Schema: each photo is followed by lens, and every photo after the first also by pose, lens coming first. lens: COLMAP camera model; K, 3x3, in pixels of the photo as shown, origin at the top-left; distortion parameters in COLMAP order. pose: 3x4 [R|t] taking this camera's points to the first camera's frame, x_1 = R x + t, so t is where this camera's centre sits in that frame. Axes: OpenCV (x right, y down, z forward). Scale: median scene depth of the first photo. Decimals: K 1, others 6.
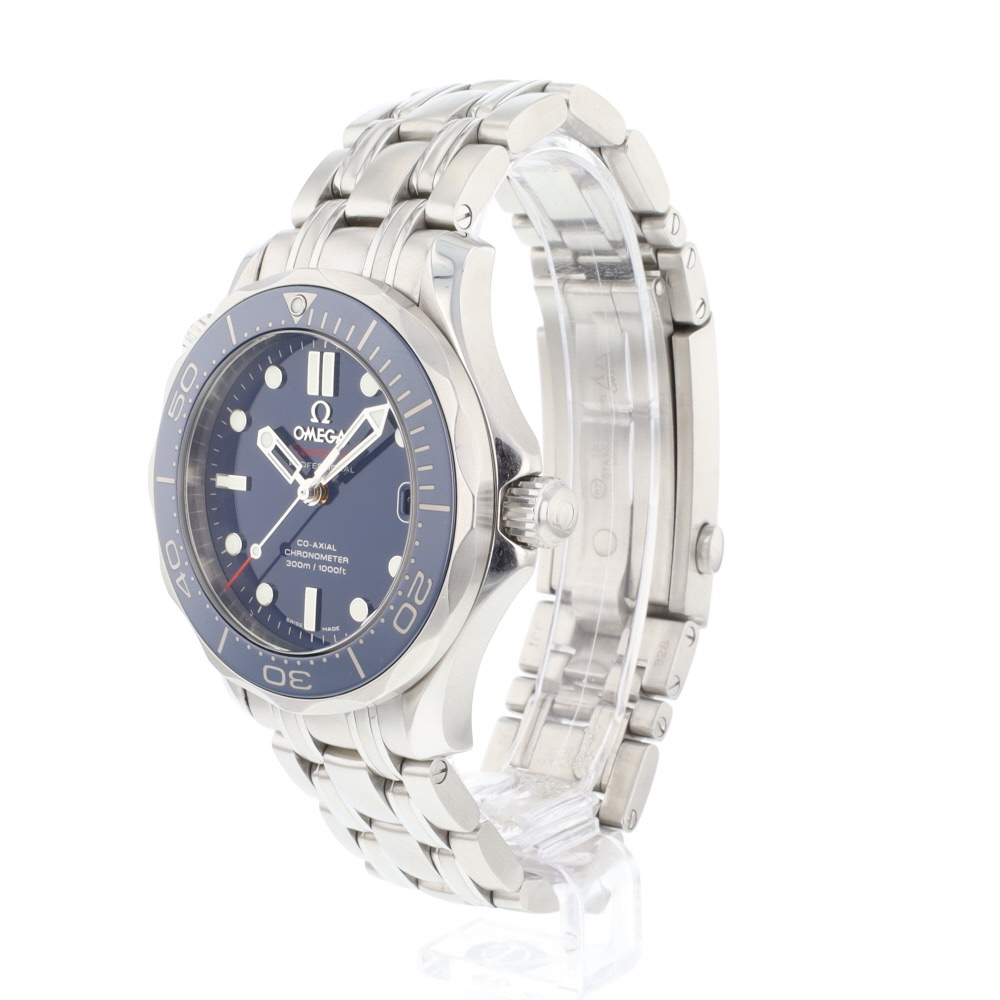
lens RADIAL K [[2689.7, 0, 500.0], [0, 2689.7, 500.0], [0, 0, 1]] dist [-1.397276, -1.087461]
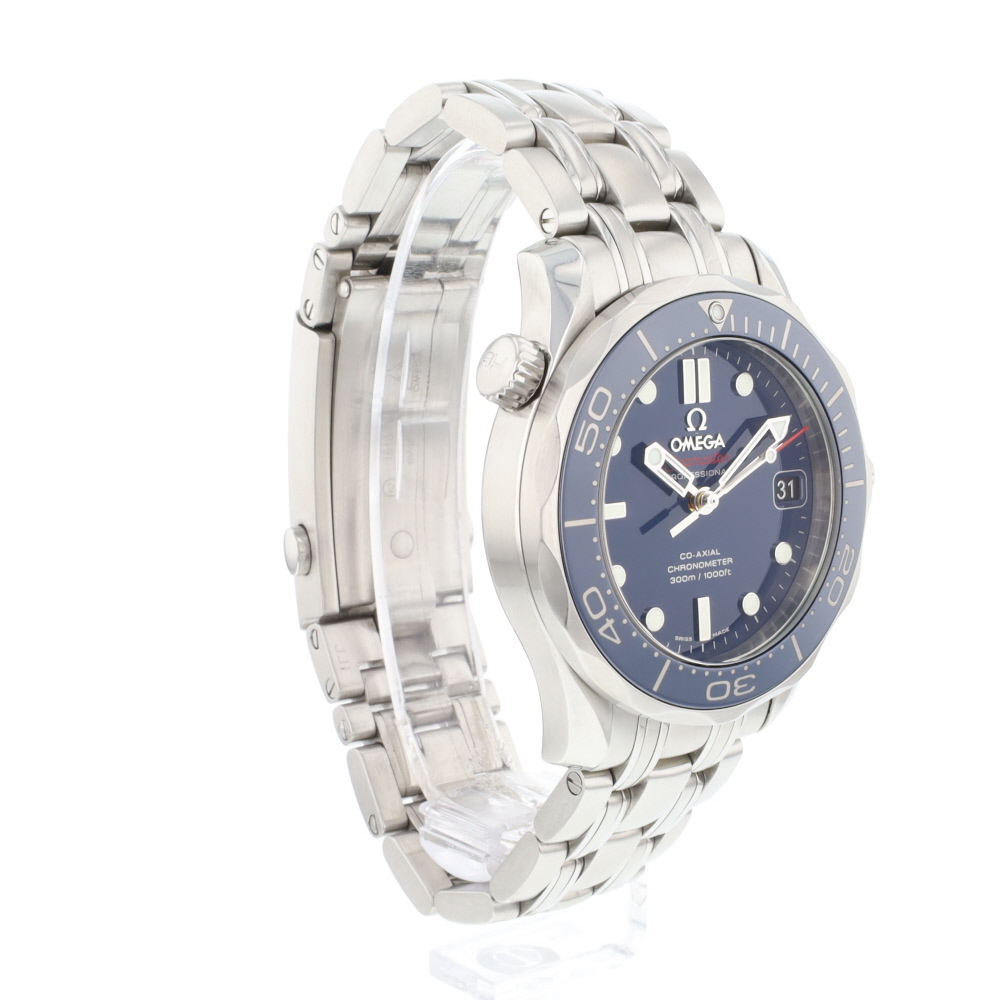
lens RADIAL K [[2689.7, 0, 500.0], [0, 2689.7, 500.0], [0, 0, 1]] dist [-1.397276, -1.087461]
pose [[0.255563, -0.150022, 0.955082, -1.031647], [0.134971, 0.983749, 0.118409, -0.130218], [-0.957325, 0.098647, 0.271658, 0.803735]]
